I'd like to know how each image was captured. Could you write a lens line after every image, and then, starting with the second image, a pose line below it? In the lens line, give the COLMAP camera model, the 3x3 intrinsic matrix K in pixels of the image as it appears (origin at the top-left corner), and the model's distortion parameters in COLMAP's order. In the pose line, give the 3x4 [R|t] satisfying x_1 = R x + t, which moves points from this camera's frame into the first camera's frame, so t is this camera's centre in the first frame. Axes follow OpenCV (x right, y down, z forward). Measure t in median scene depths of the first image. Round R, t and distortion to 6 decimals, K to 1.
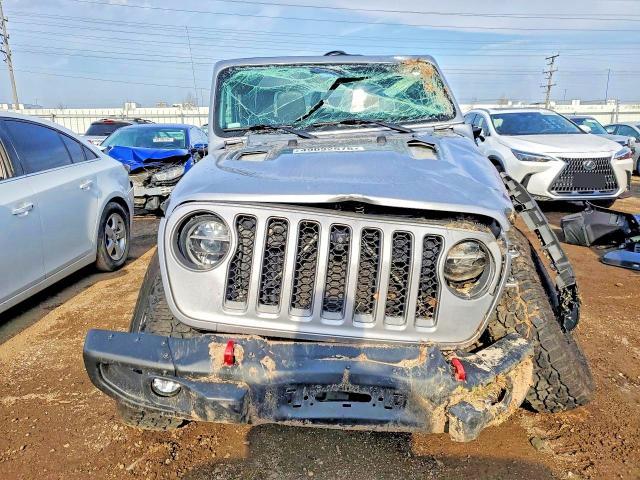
lens RADIAL K [[499.1, 0, 317.4], [0, 499.1, 238.0], [0, 0, 1]] dist [-0.004452, 0.174094]
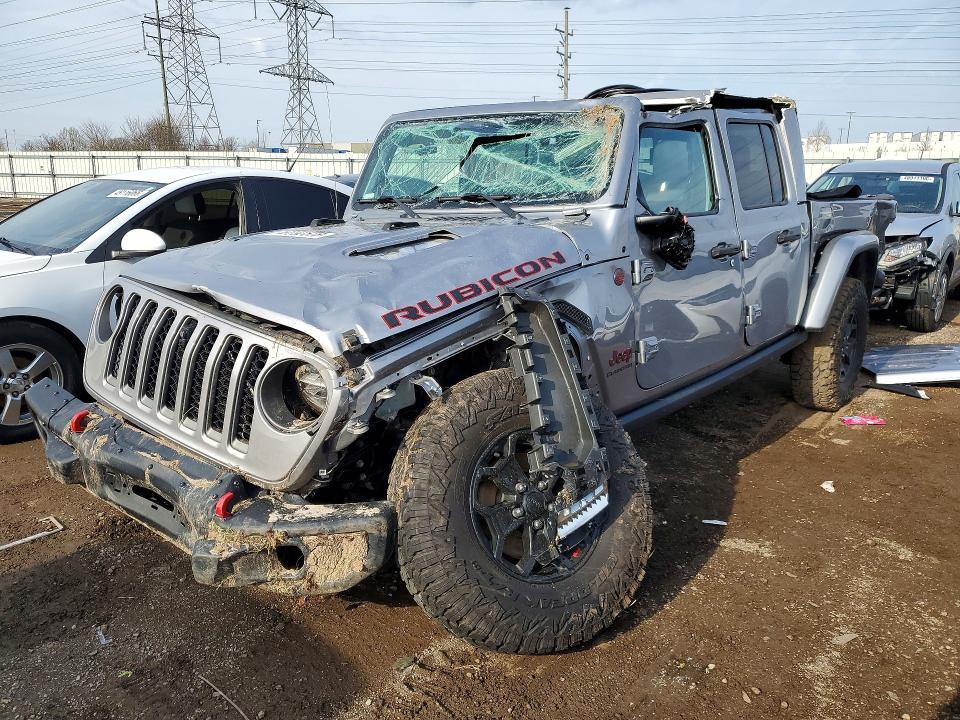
lens RADIAL K [[748.7, 0, 476.2], [0, 748.7, 357.1], [0, 0, 1]] dist [-0.004452, 0.174094]
pose [[0.747744, 0.179784, -0.639184, 0.811894], [-0.164482, 0.982796, 0.084015, -0.095989], [0.643292, 0.042312, 0.764451, 0.174796]]
